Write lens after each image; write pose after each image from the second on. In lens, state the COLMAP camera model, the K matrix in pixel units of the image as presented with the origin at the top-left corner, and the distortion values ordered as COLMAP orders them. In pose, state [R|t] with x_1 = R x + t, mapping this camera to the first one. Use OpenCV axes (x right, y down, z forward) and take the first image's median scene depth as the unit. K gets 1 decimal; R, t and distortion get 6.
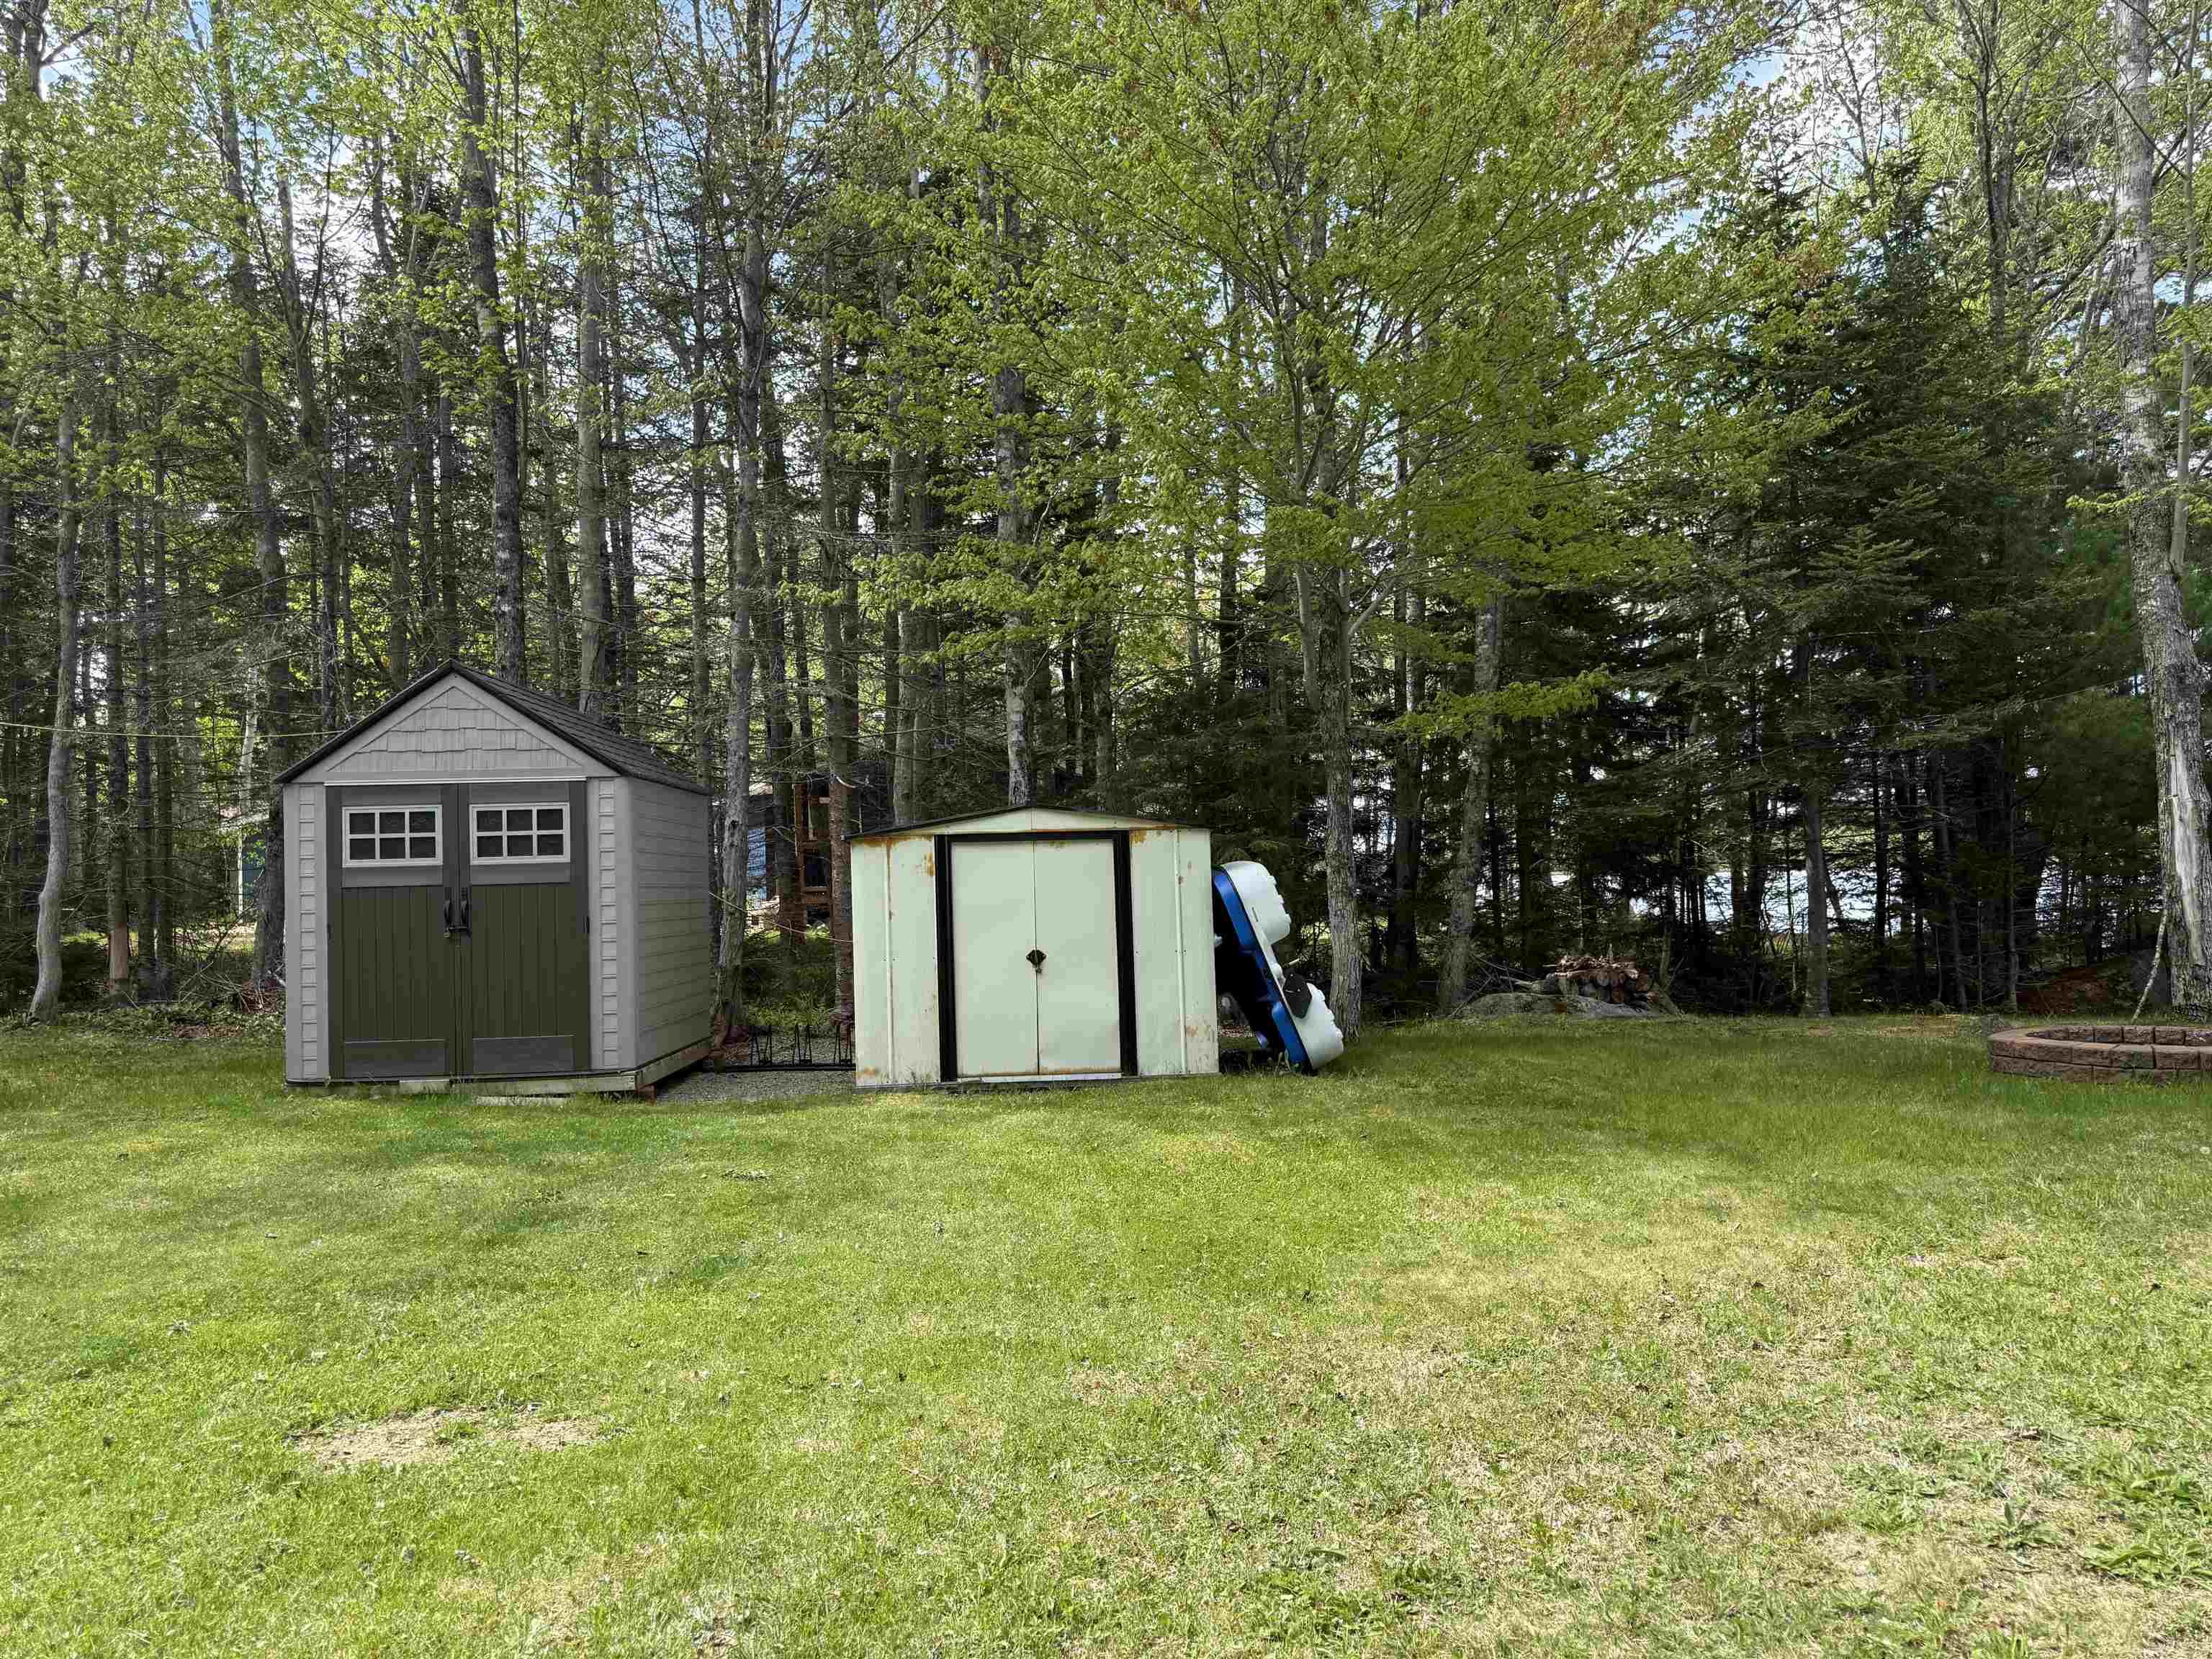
lens RADIAL K [[1569.4, 0, 1106.0], [0, 1569.4, 829.5], [0, 0, 1]] dist [0.136136, -0.234170]
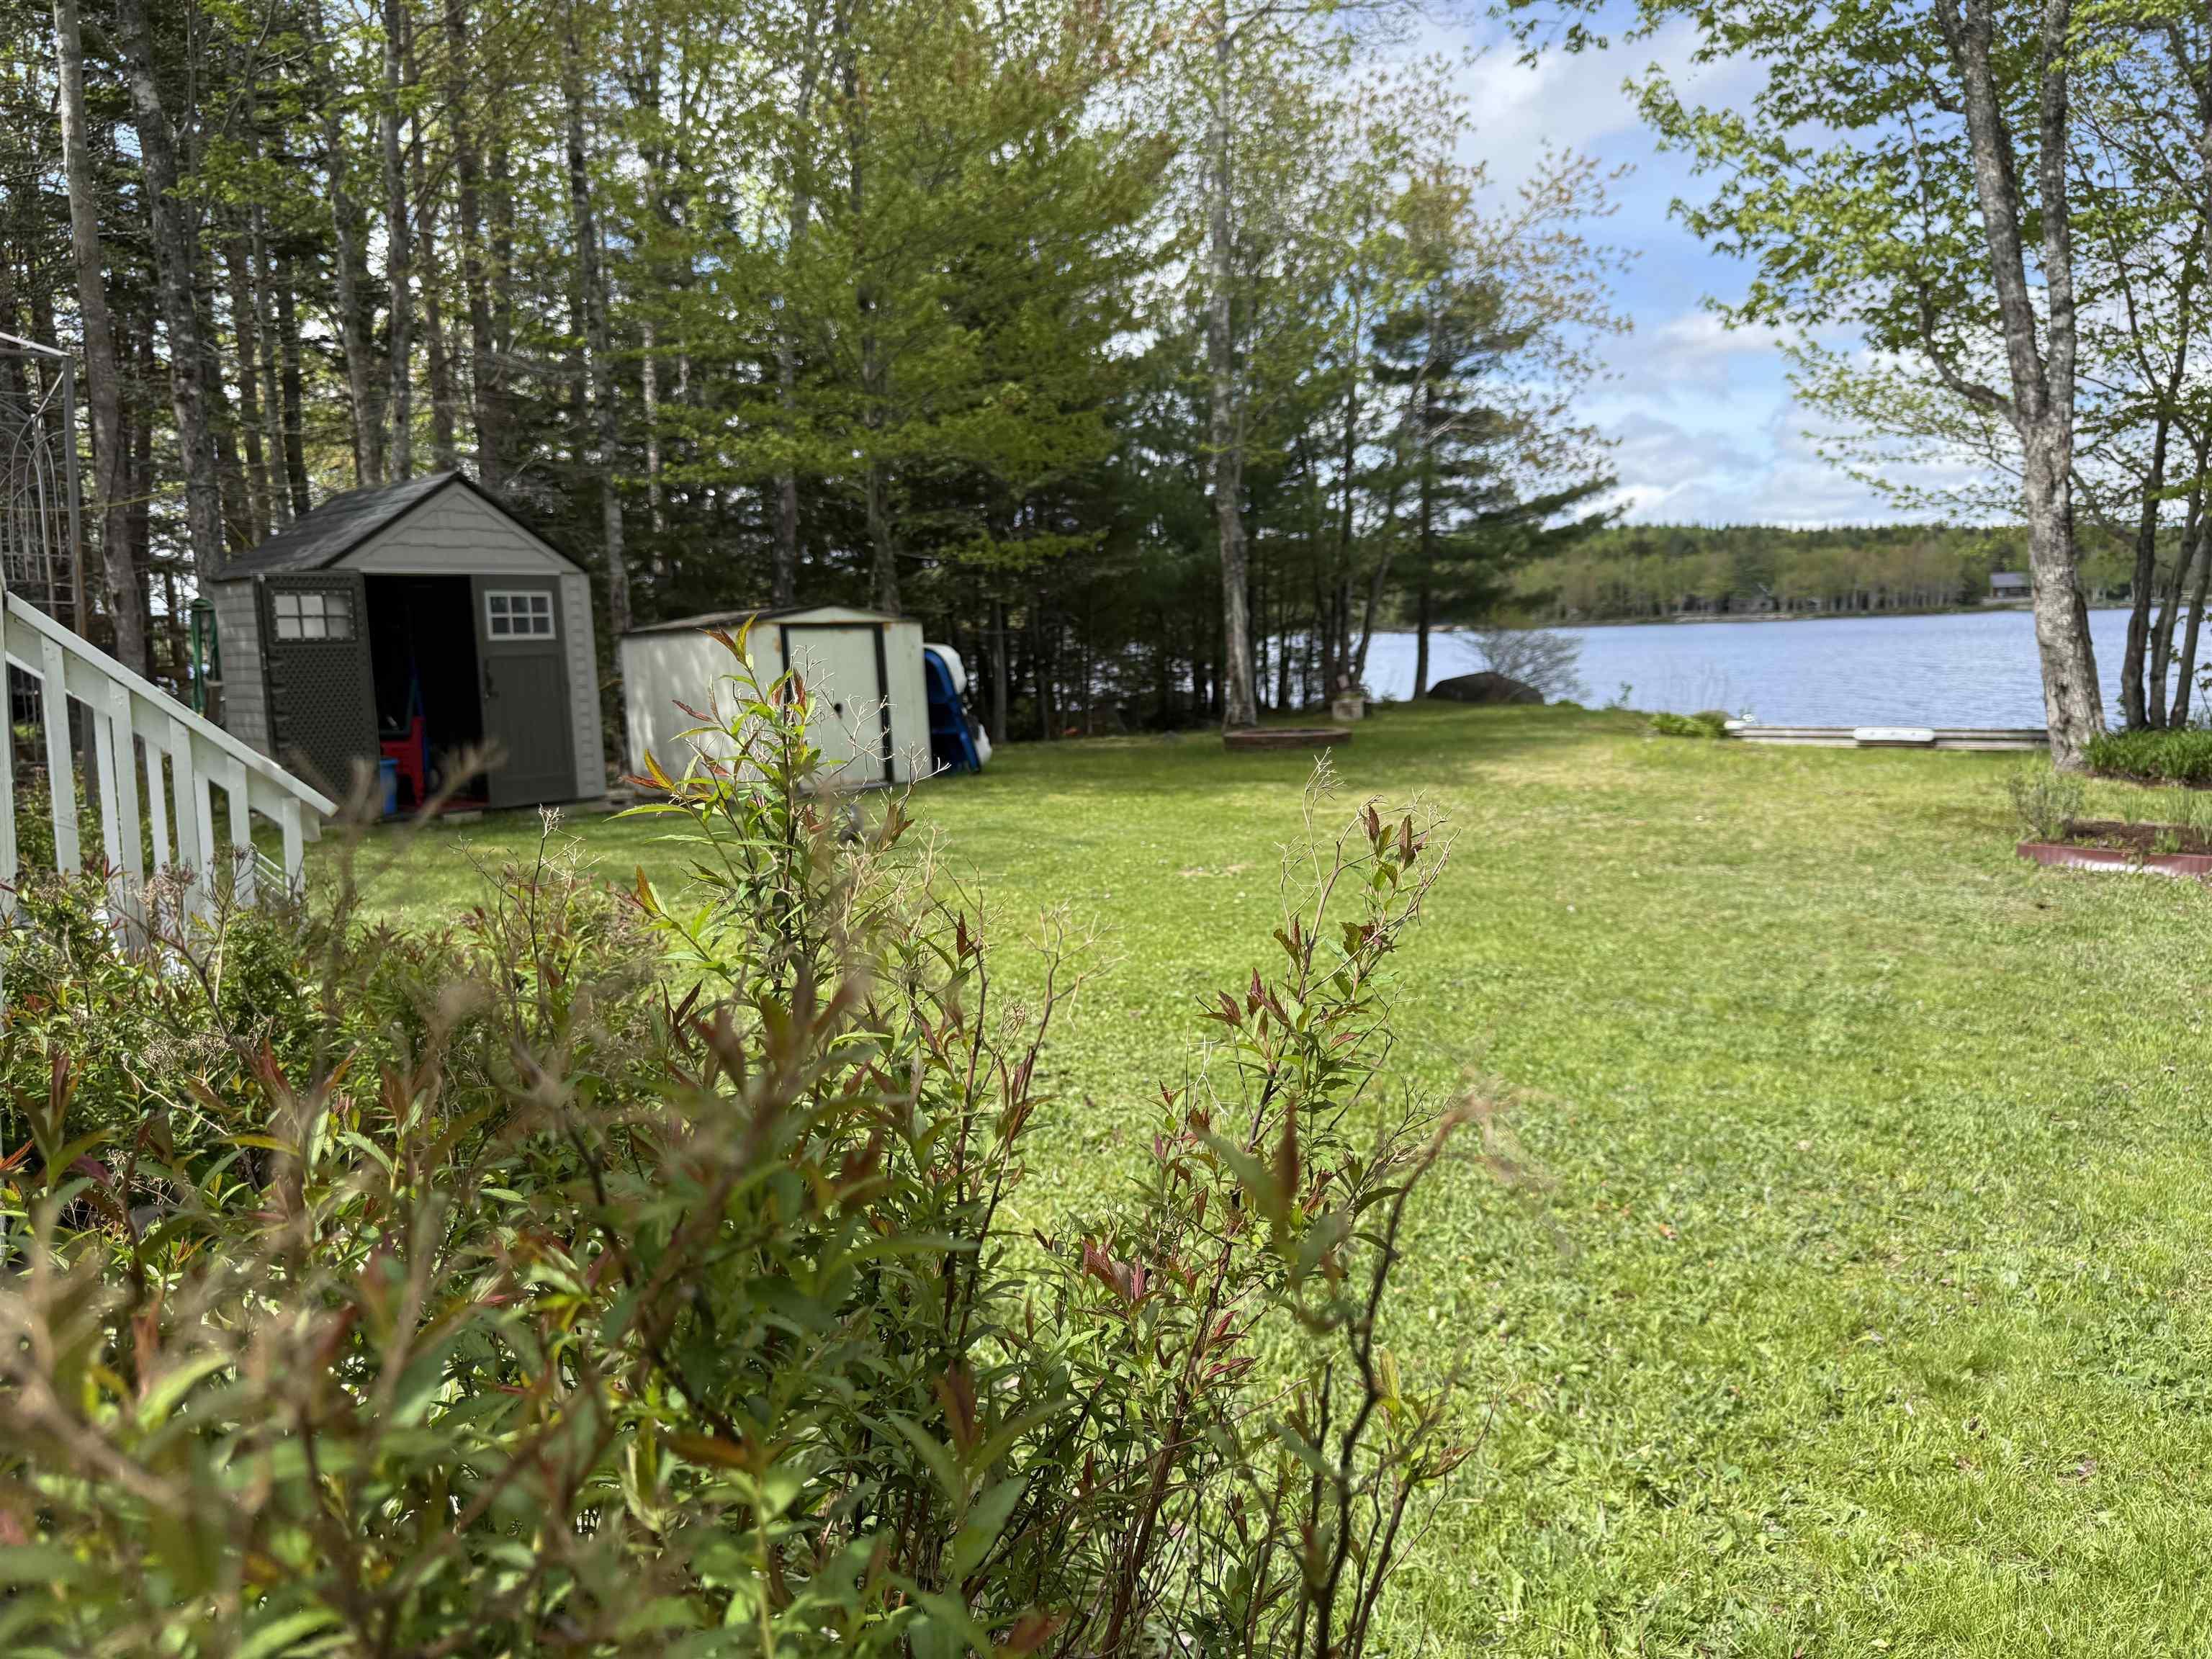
lens RADIAL K [[1608.2, 0, 1106.0], [0, 1608.2, 829.5], [0, 0, 1]] dist [0.140907, -0.262109]
pose [[0.675315, -0.080934, 0.733075, -1.010125], [0.027912, 0.996053, 0.084256, 0.074904], [-0.737001, -0.036438, 0.674909, -0.225478]]
